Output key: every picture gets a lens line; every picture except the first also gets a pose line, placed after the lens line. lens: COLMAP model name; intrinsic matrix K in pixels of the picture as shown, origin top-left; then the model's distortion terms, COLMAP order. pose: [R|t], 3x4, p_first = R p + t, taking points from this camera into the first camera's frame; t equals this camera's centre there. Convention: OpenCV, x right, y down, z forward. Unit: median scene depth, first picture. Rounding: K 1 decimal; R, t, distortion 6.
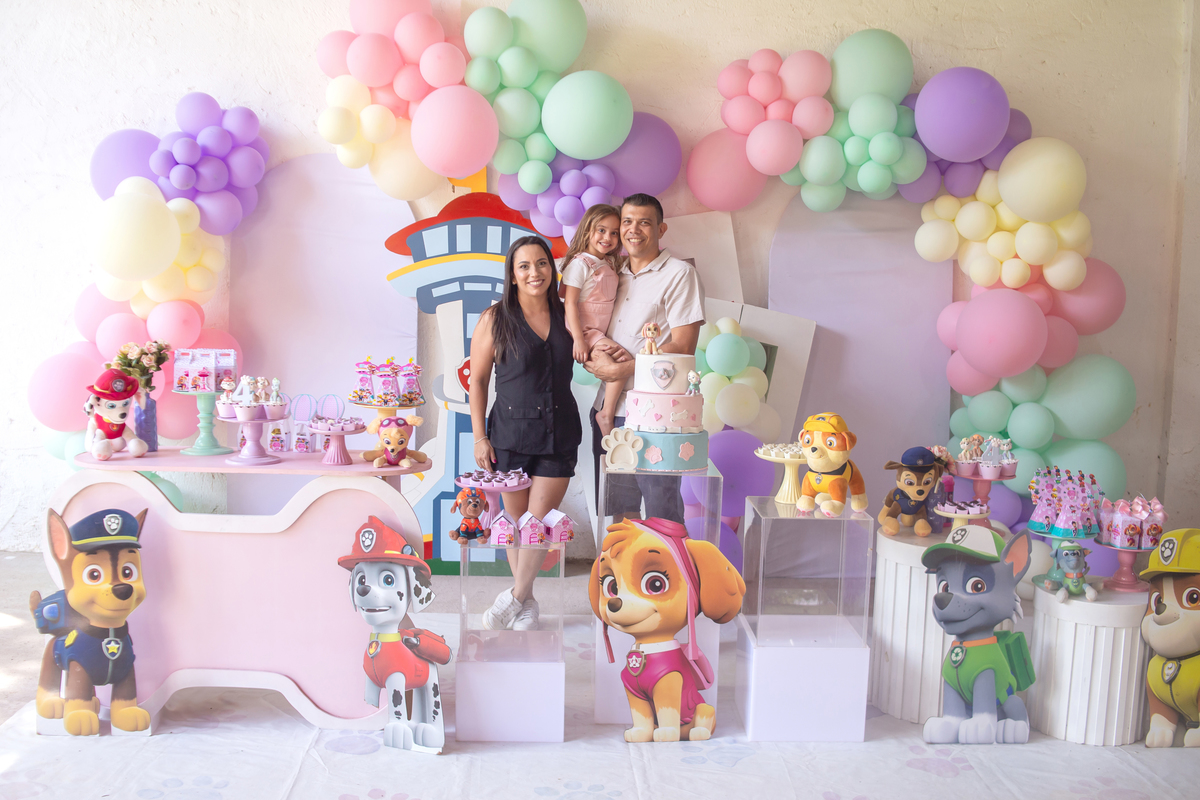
lens RADIAL K [[1197.8, 0, 600.0], [0, 1197.8, 400.0], [0, 0, 1]] dist [-0.119981, 0.029019]
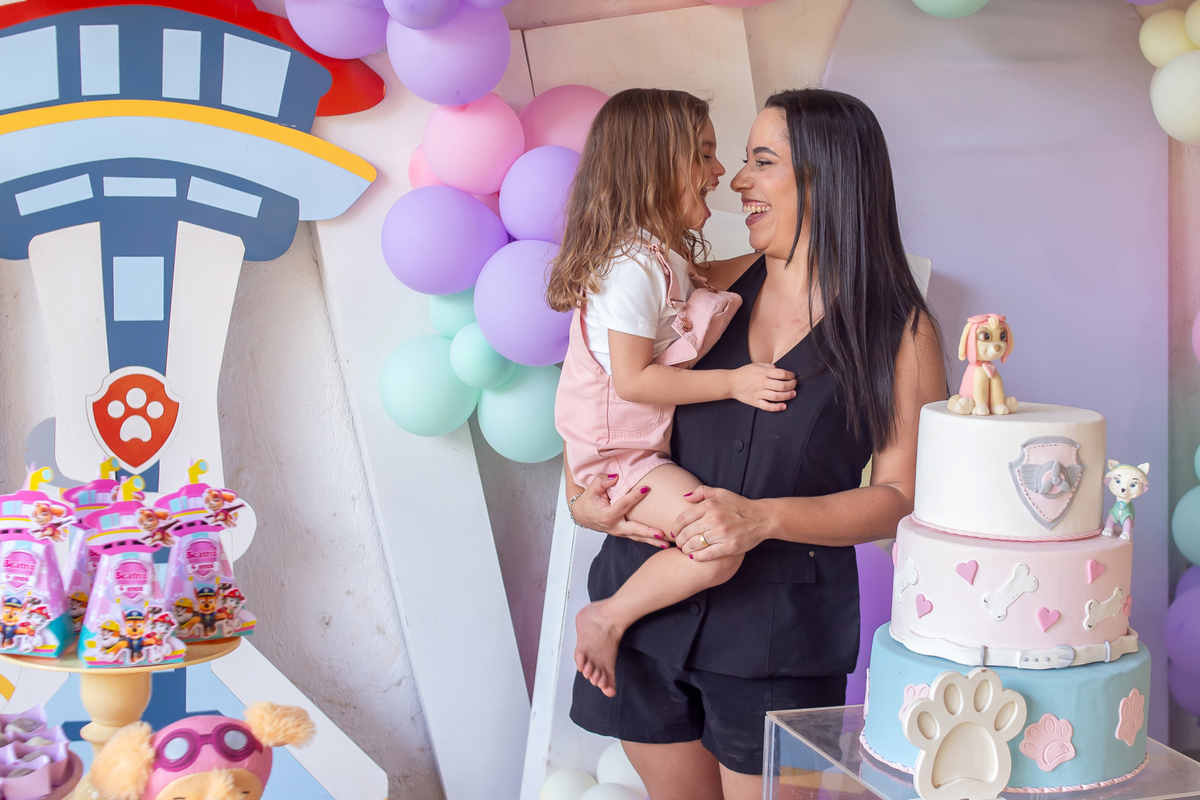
lens RADIAL K [[1781.4, 0, 724.3], [0, 1781.4, 399.5], [0, 0, 1]] dist [-0.148370, 0.055641]
pose [[0.932033, -0.042119, 0.359916, -0.191828], [0.029559, 0.998749, 0.040332, -0.063237], [-0.361165, -0.026952, 0.932112, 0.587833]]
